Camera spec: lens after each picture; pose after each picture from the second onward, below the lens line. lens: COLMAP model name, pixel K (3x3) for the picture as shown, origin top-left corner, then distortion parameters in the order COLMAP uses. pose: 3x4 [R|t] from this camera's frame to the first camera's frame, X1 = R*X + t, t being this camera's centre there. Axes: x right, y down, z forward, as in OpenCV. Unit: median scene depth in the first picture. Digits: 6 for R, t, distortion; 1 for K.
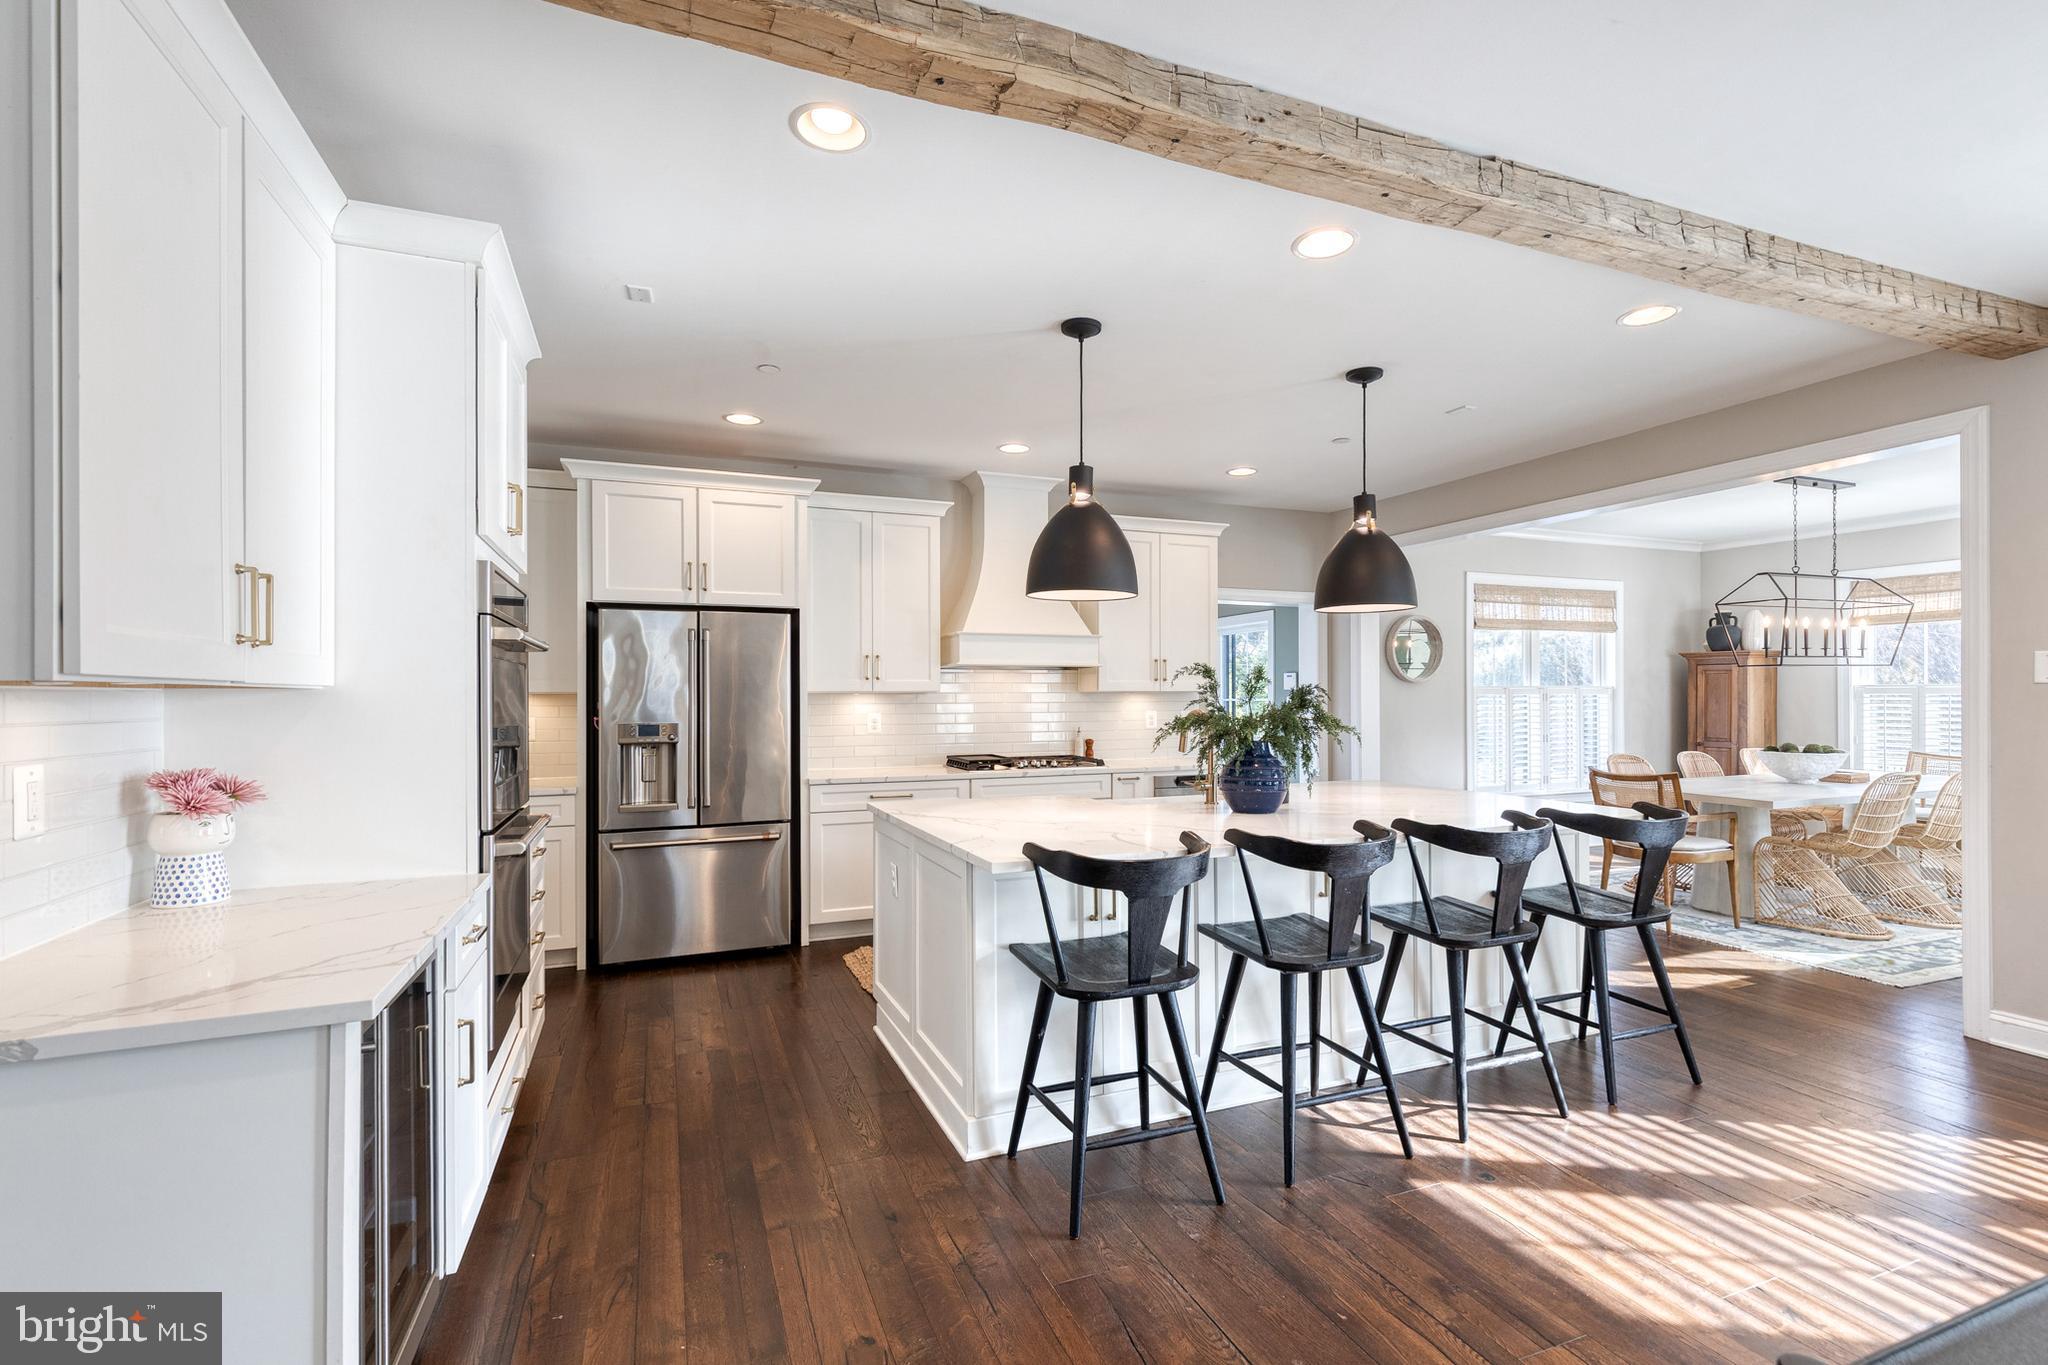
lens RADIAL K [[933.1, 0, 1027.3], [0, 933.1, 689.2], [0, 0, 1]] dist [0.007427, -0.000438]
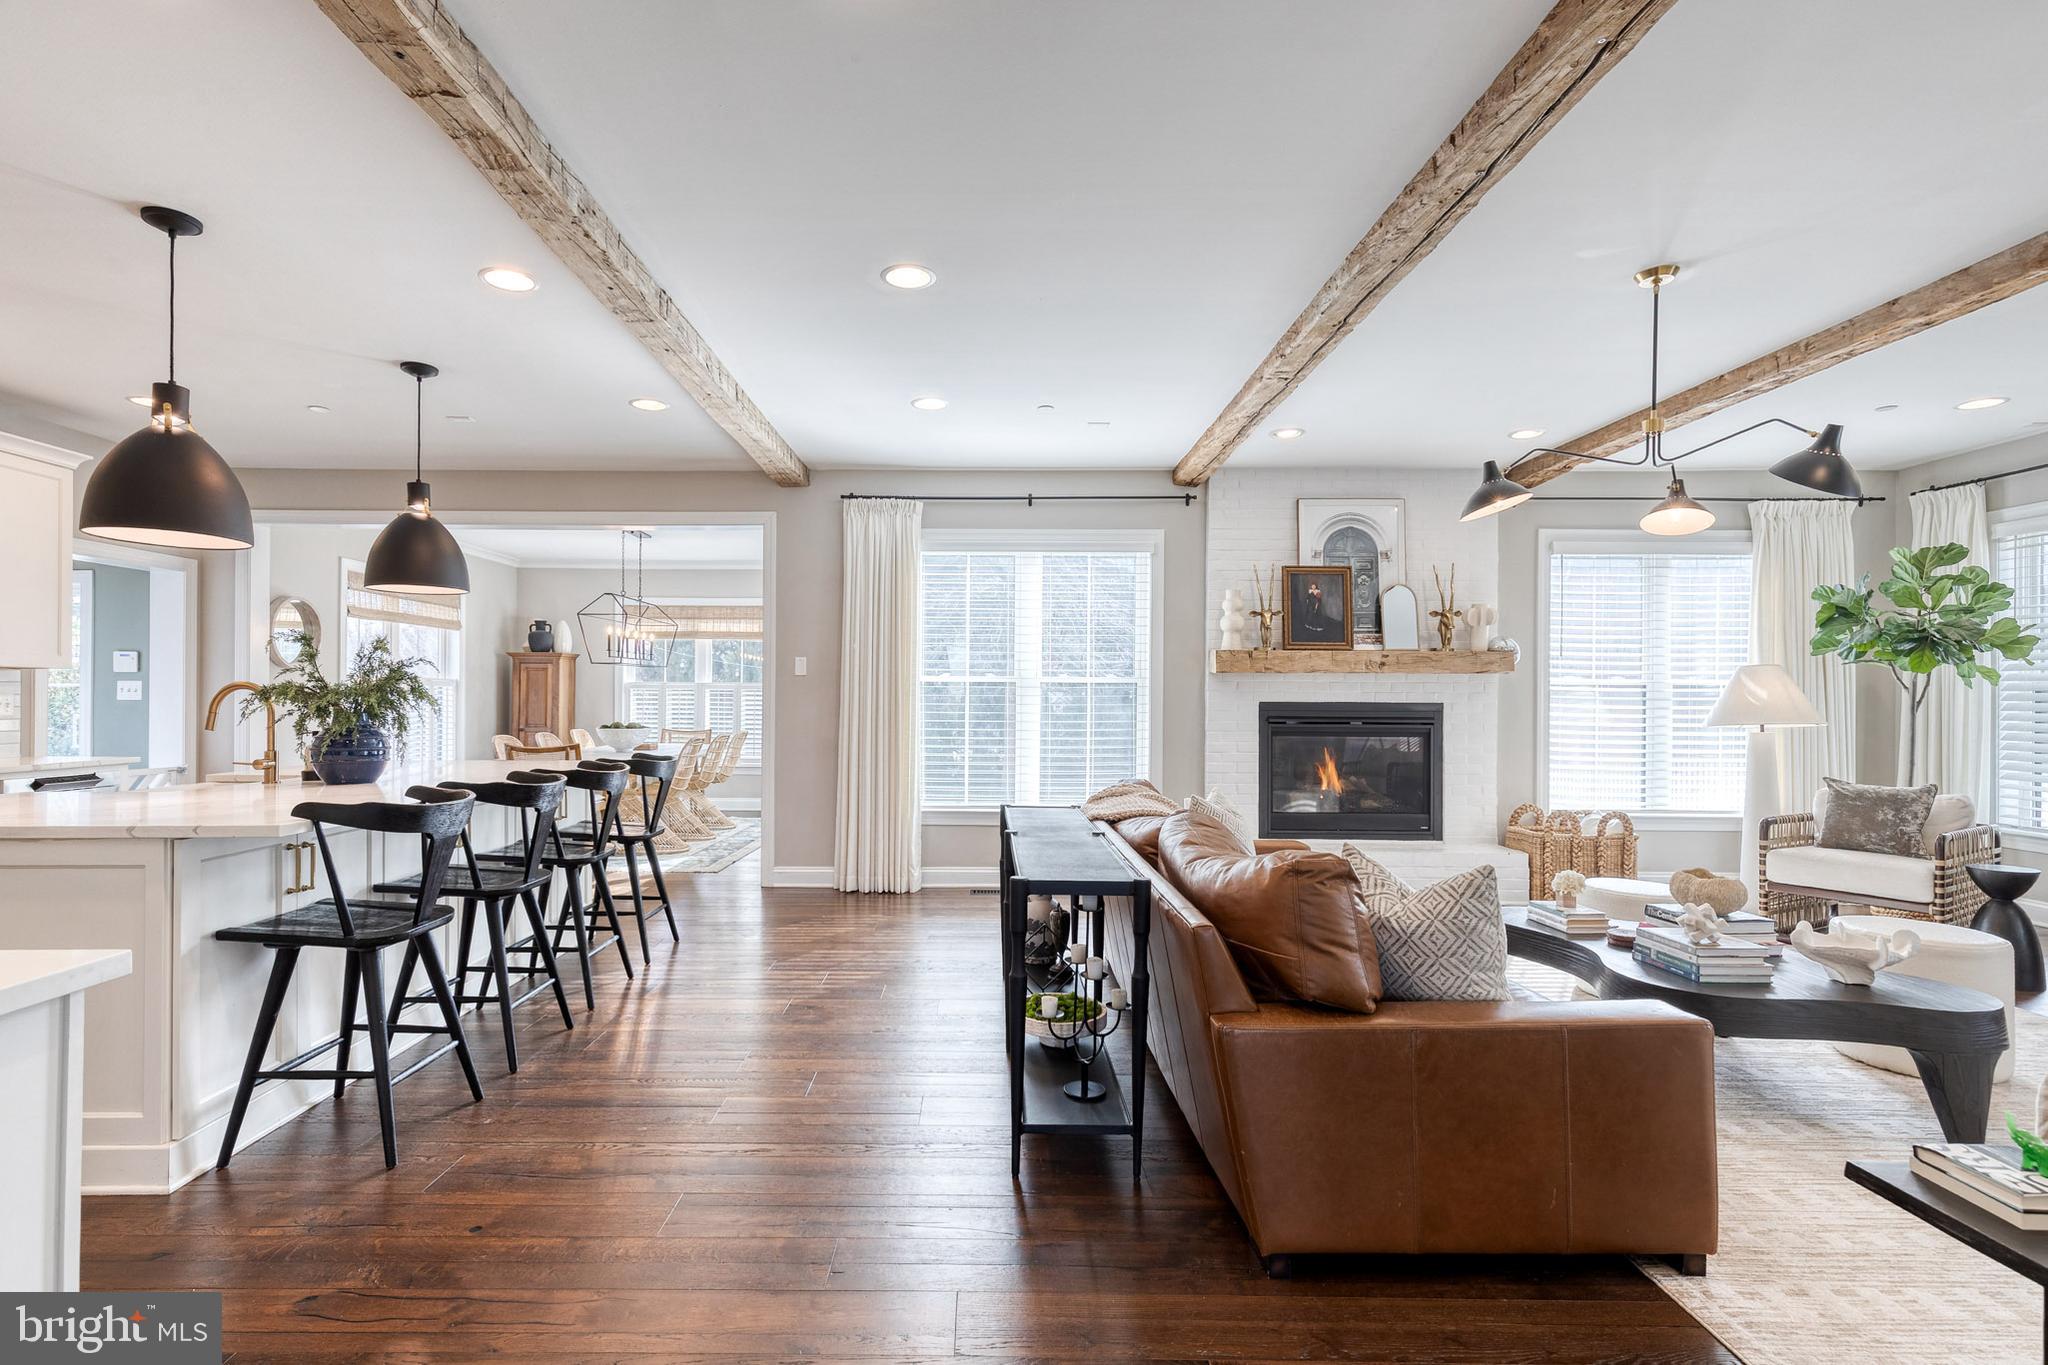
lens RADIAL K [[903.0, 0, 1011.1], [0, 903.0, 688.6], [0, 0, 1]] dist [0.000874, -0.000017]
pose [[0.376161, 0.013659, 0.926454, -0.330063], [-0.013758, 0.999863, -0.009155, 0.025900], [-0.926452, -0.009303, 0.376298, -0.009717]]
